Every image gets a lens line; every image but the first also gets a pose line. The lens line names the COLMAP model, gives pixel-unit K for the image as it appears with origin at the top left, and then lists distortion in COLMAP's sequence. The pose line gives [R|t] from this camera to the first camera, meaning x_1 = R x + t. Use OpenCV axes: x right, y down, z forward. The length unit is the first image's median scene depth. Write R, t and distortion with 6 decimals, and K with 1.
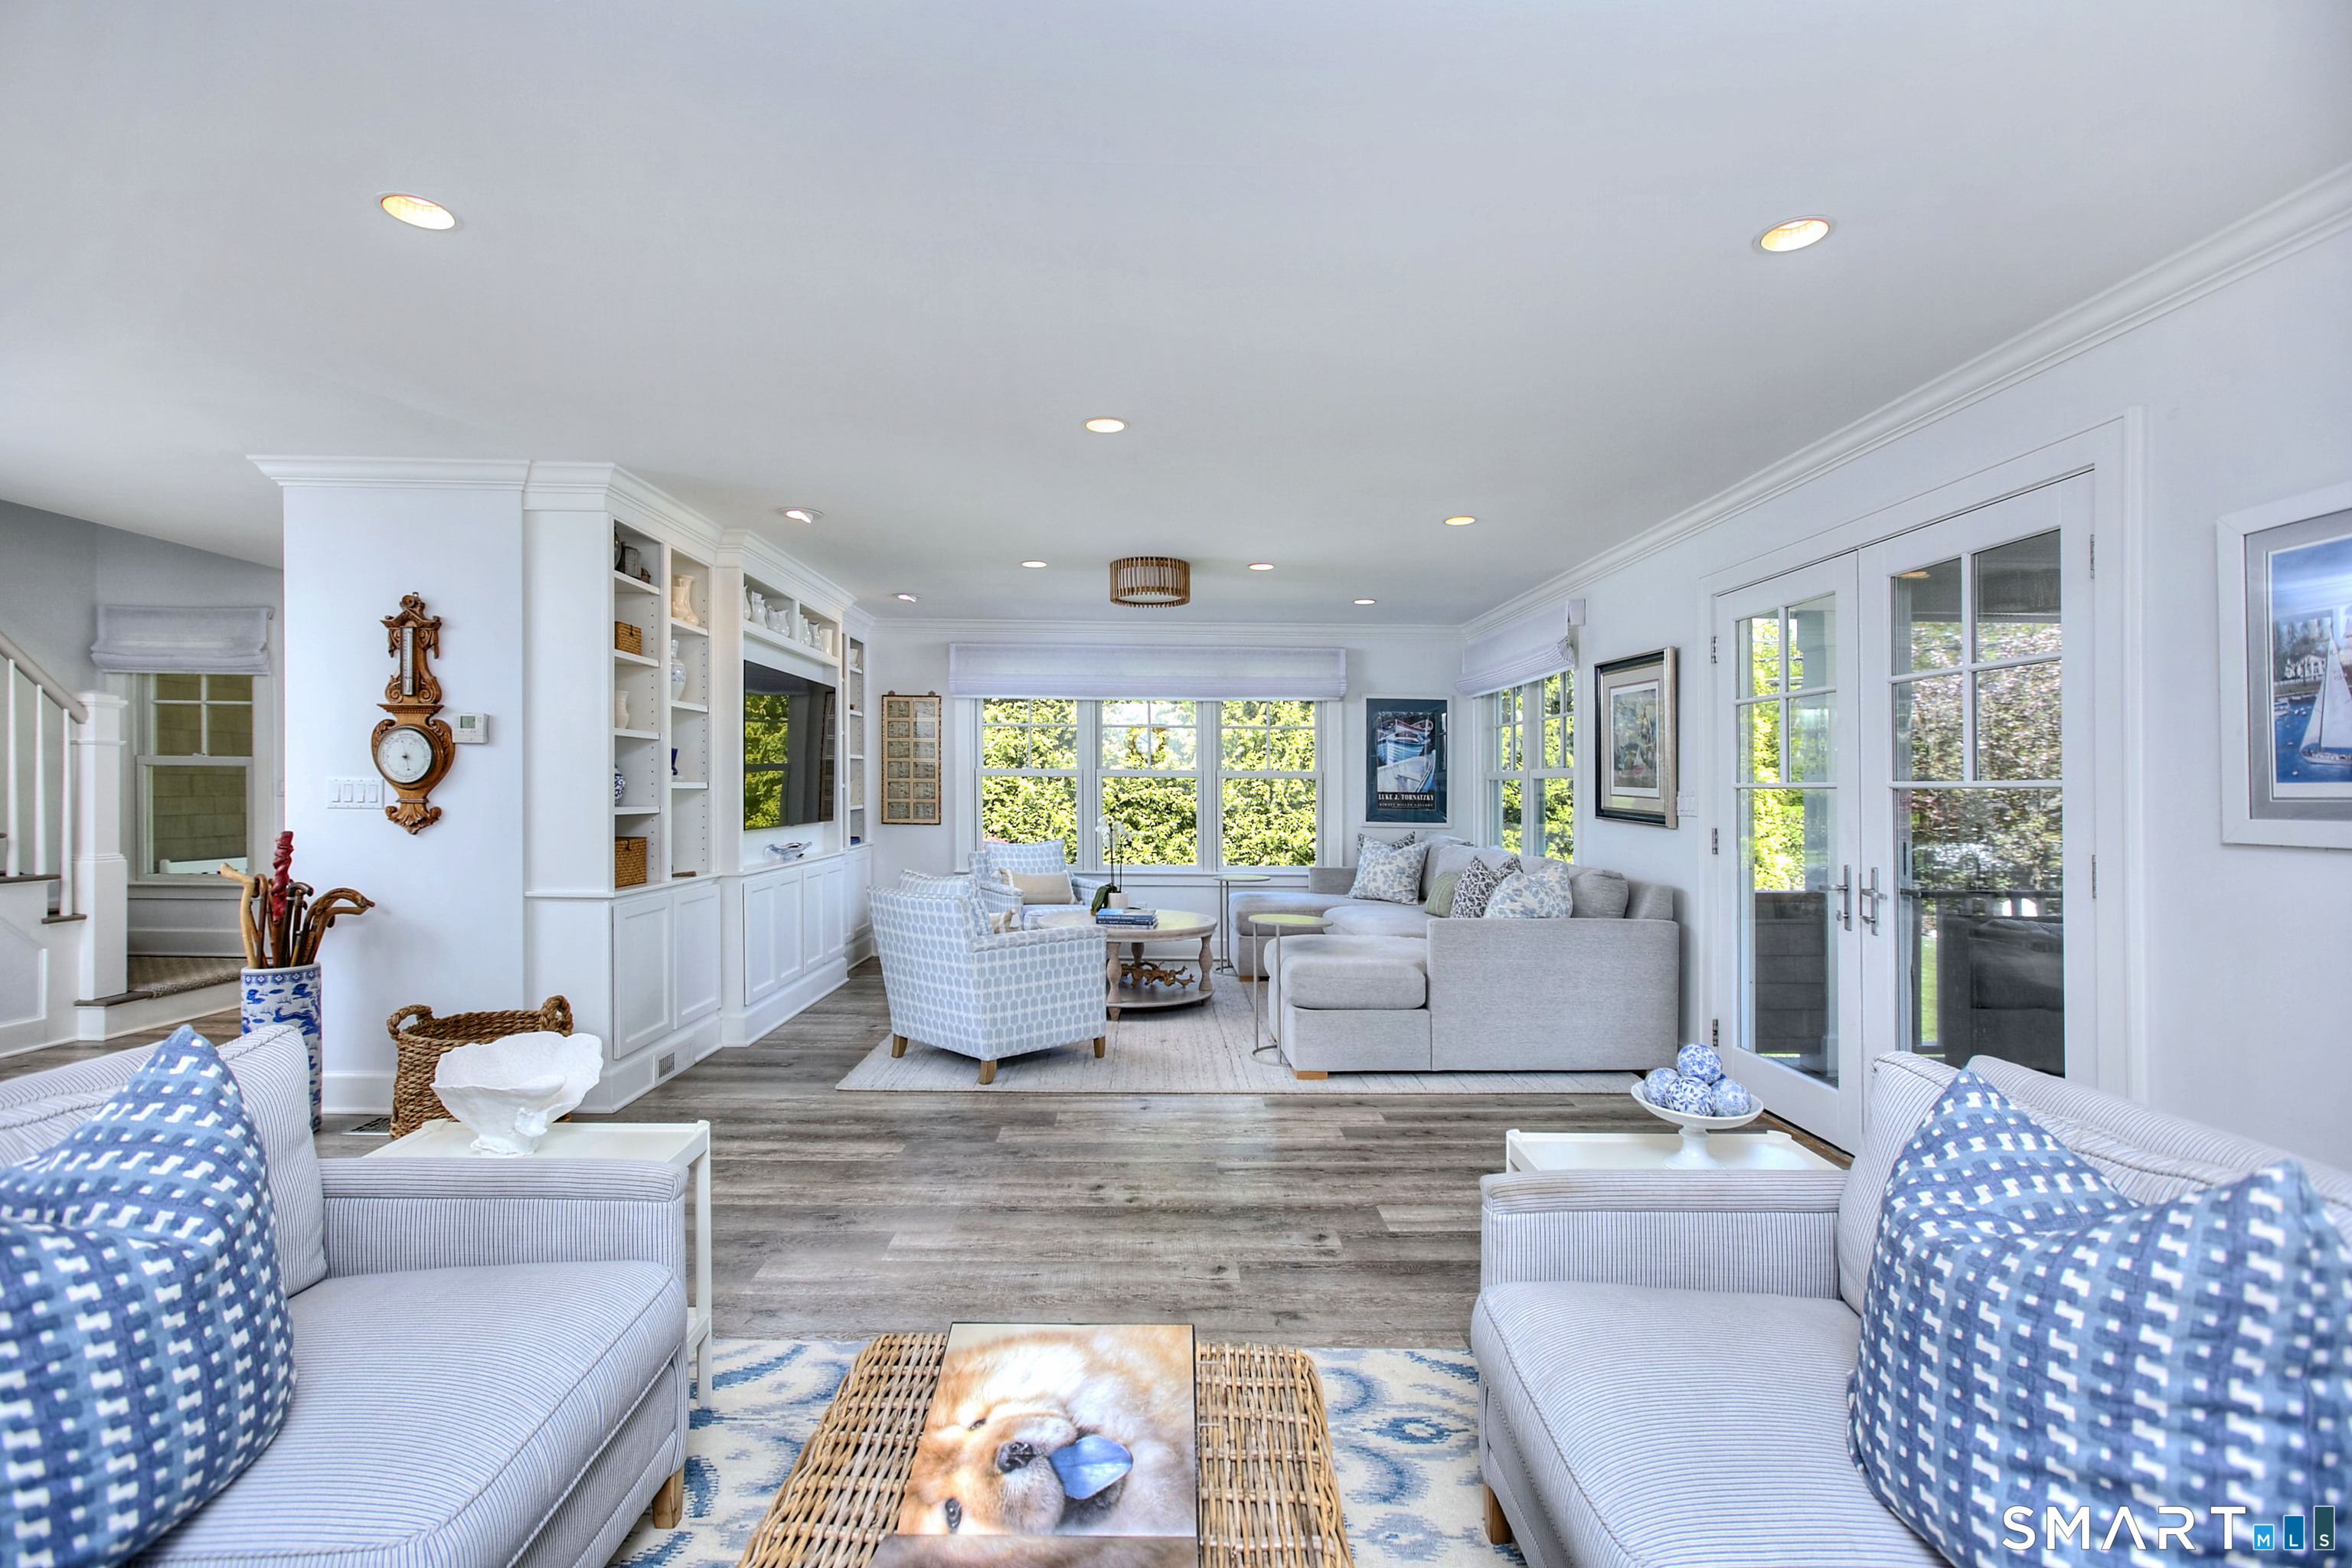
lens RADIAL K [[1075.0, 0, 1002.8], [0, 1075.0, 736.5], [0, 0, 1]] dist [-0.014538, 0.000043]
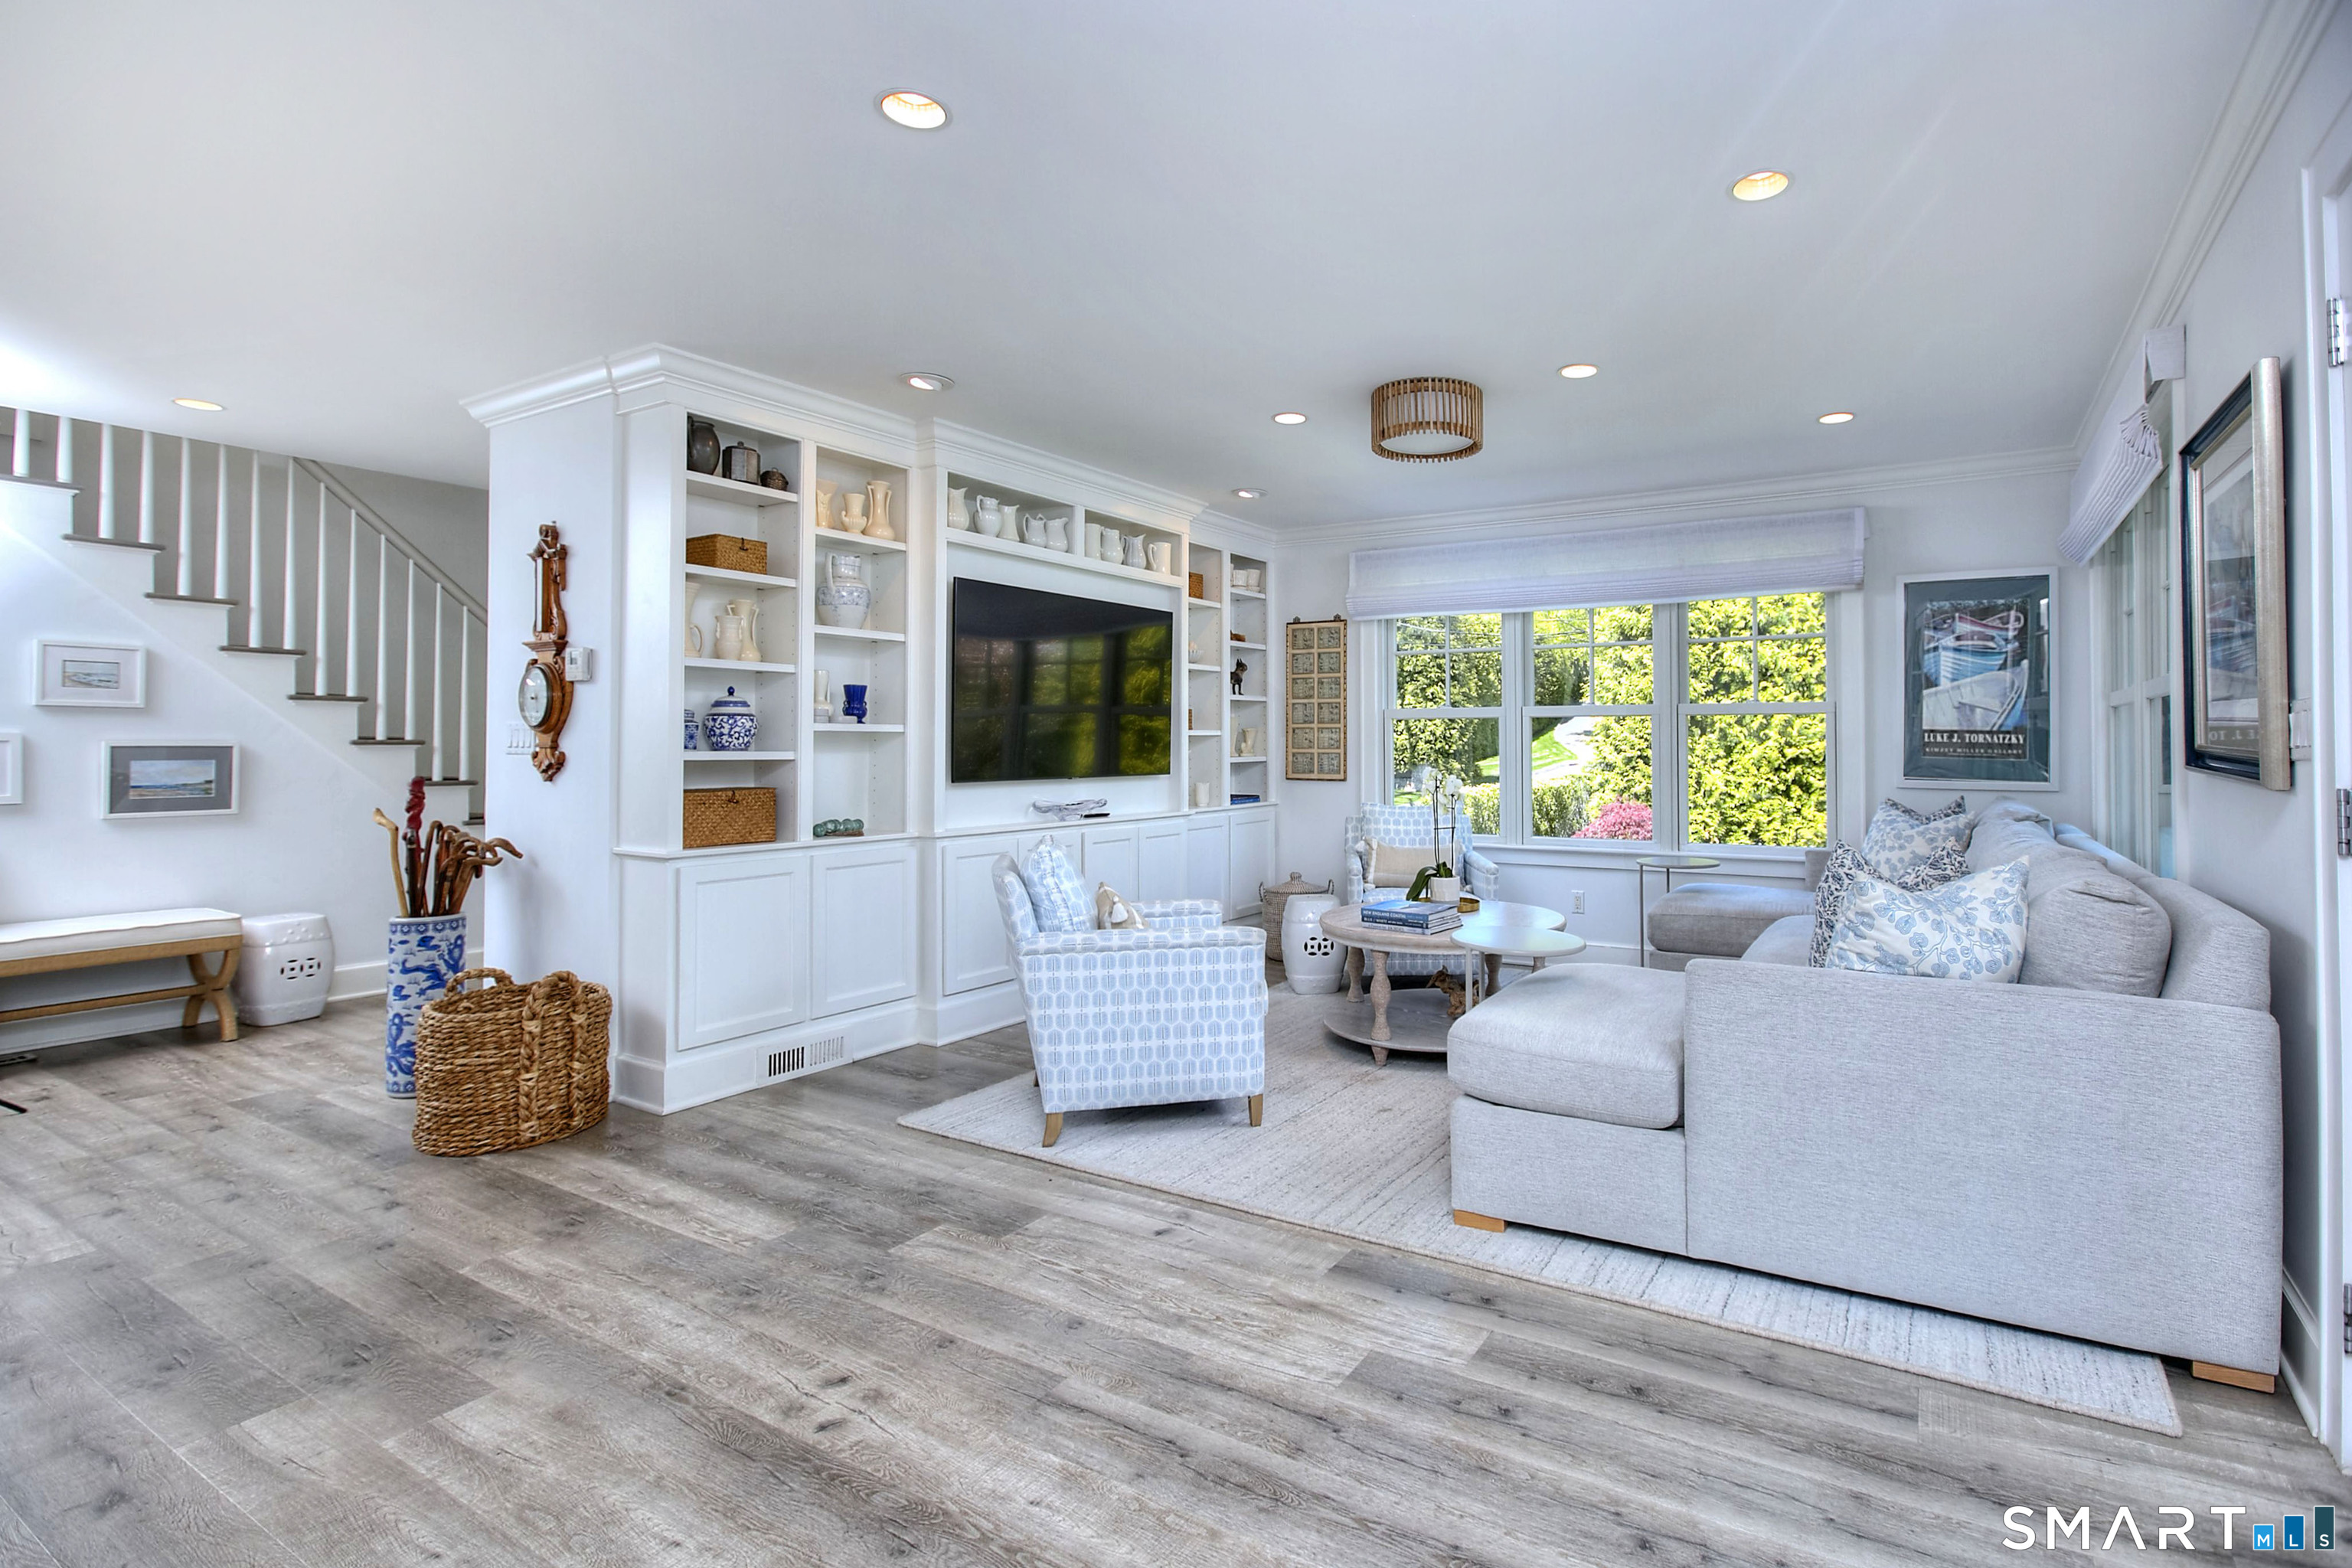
lens RADIAL K [[1088.6, 0, 1291.0], [0, 1088.6, 702.5], [0, 0, 1]] dist [-0.017219, 0.002975]
pose [[0.905965, -0.022327, -0.422764, 0.424314], [0.024447, 0.999701, -0.000408, 0.039106], [0.422647, -0.009966, 0.906240, 0.421853]]
